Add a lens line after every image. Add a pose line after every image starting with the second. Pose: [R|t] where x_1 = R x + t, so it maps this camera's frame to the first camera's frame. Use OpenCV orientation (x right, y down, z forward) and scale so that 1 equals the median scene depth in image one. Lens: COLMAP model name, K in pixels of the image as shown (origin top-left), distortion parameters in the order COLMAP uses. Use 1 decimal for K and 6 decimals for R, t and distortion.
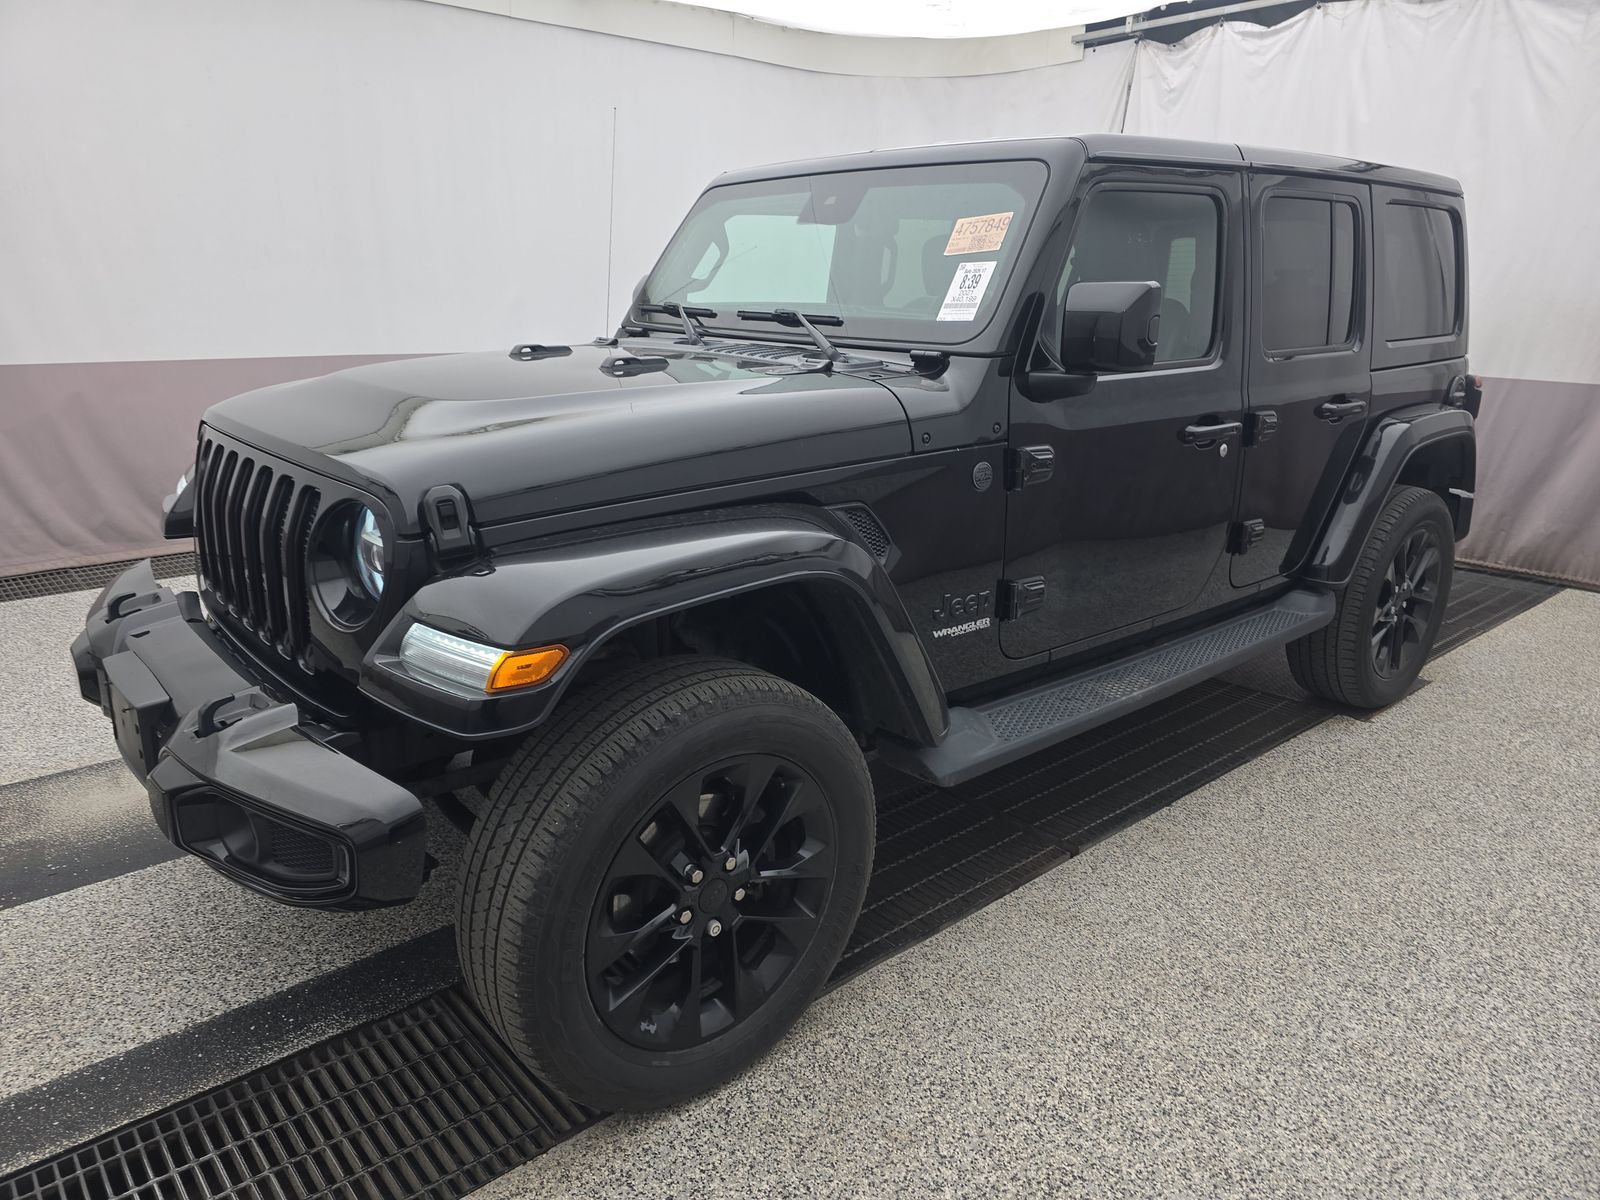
lens RADIAL K [[1067.5, 0, 790.1], [0, 1067.5, 594.0], [0, 0, 1]] dist [0.030813, -0.021971]
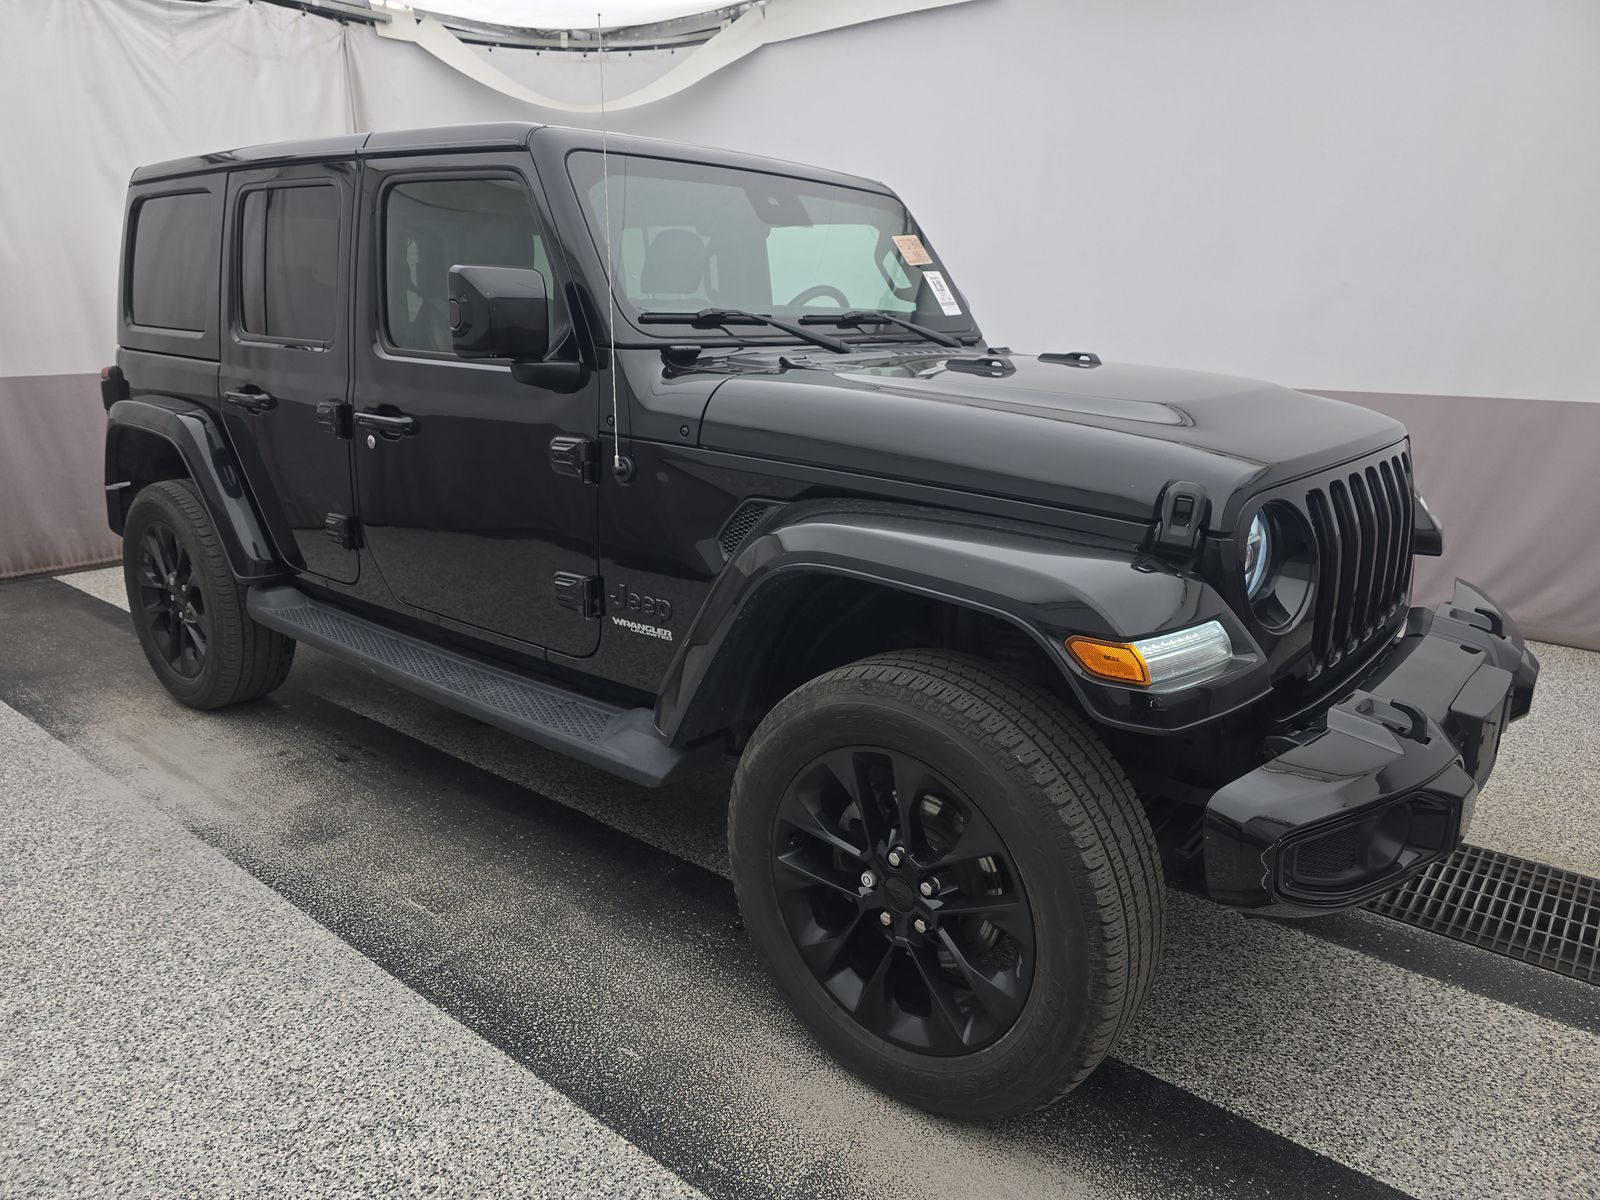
lens RADIAL K [[1079.1, 0, 791.9], [0, 1079.1, 602.4], [0, 0, 1]] dist [0.013516, -0.007760]
pose [[-0.157310, -0.278456, 0.947479, -1.202794], [0.265245, 0.912257, 0.312143, -0.401232], [-0.951262, 0.300417, -0.069648, 1.387174]]
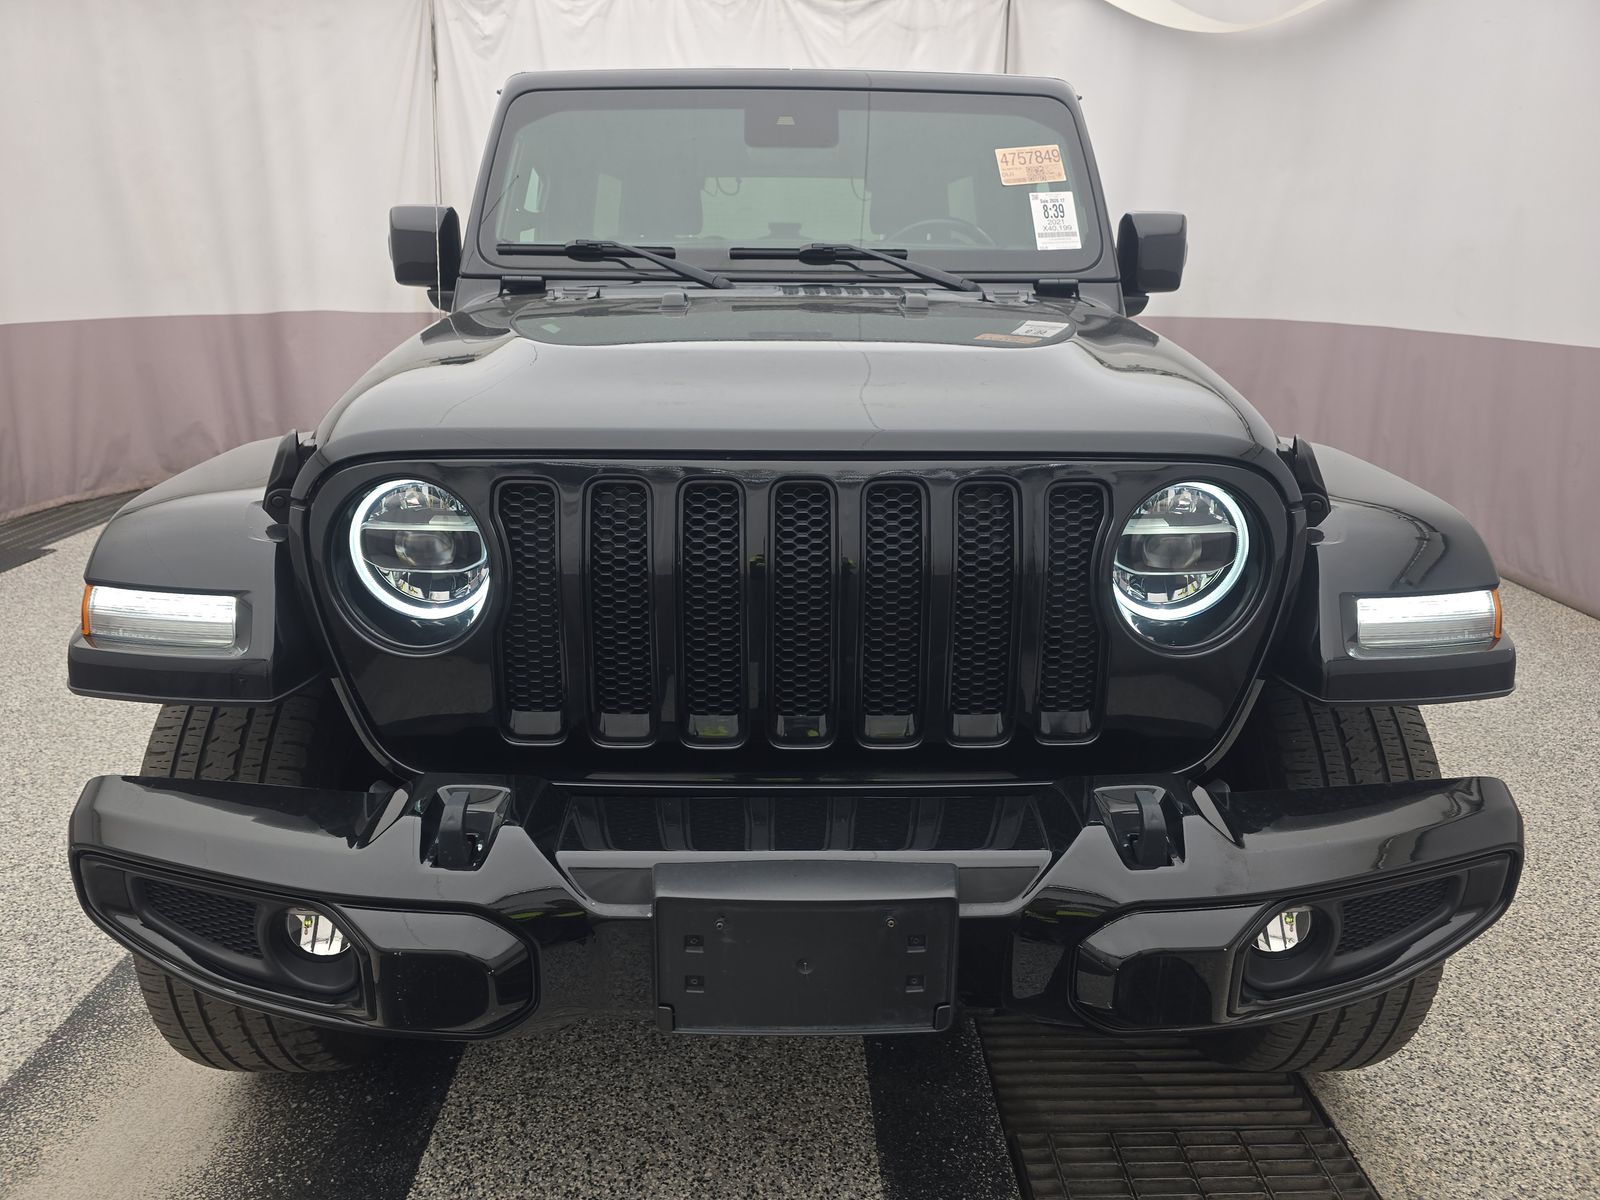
lens RADIAL K [[1079.1, 0, 791.9], [0, 1079.1, 602.4], [0, 0, 1]] dist [0.013516, -0.007760]
pose [[0.642195, -0.241167, 0.727615, -0.830844], [0.219155, 0.967362, 0.127205, -0.116098], [-0.734545, 0.077770, 0.674088, 0.514324]]
